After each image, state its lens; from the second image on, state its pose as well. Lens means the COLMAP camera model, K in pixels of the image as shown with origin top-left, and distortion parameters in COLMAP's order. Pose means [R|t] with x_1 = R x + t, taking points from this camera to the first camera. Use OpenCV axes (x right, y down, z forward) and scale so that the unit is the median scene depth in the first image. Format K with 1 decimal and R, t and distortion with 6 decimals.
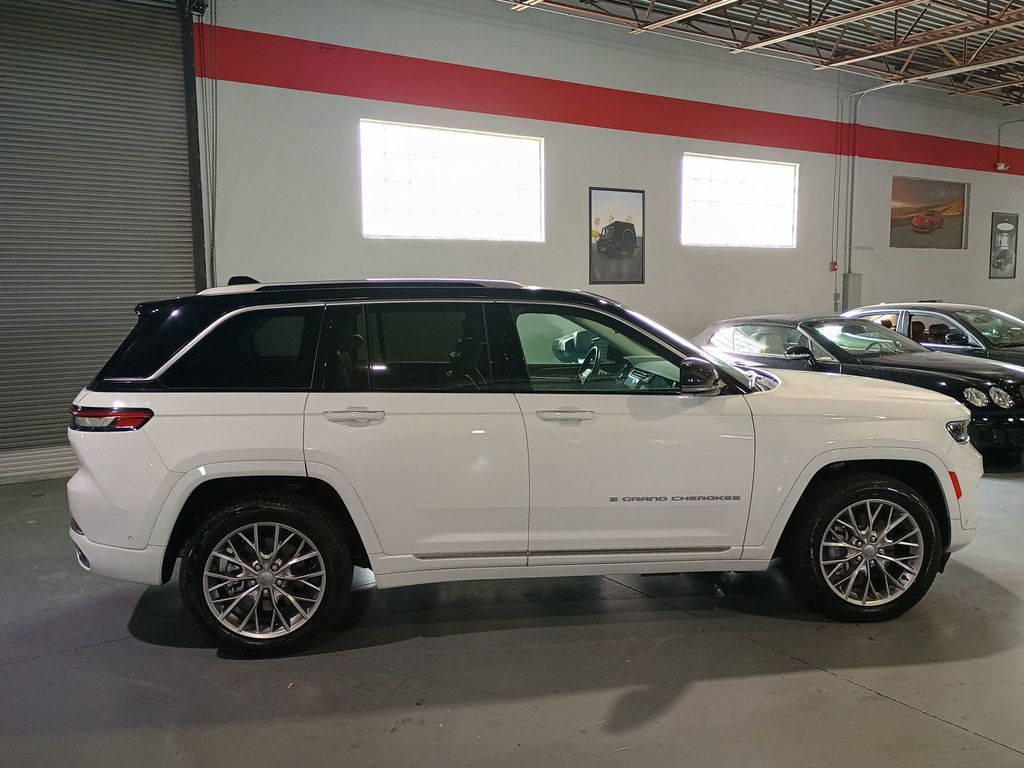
lens RADIAL K [[886.5, 0, 525.9], [0, 886.5, 382.2], [0, 0, 1]] dist [0.034981, -0.003526]
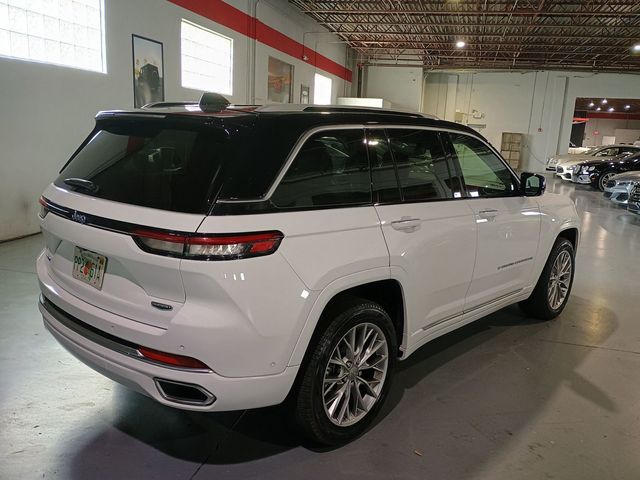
lens RADIAL K [[554.1, 0, 328.7], [0, 554.1, 238.9], [0, 0, 1]] dist [0.034981, -0.003526]
pose [[0.752031, -0.082991, 0.653882, -0.268439], [0.013466, 0.993769, 0.110642, -0.009393], [-0.658990, -0.074401, 0.748463, 0.178834]]
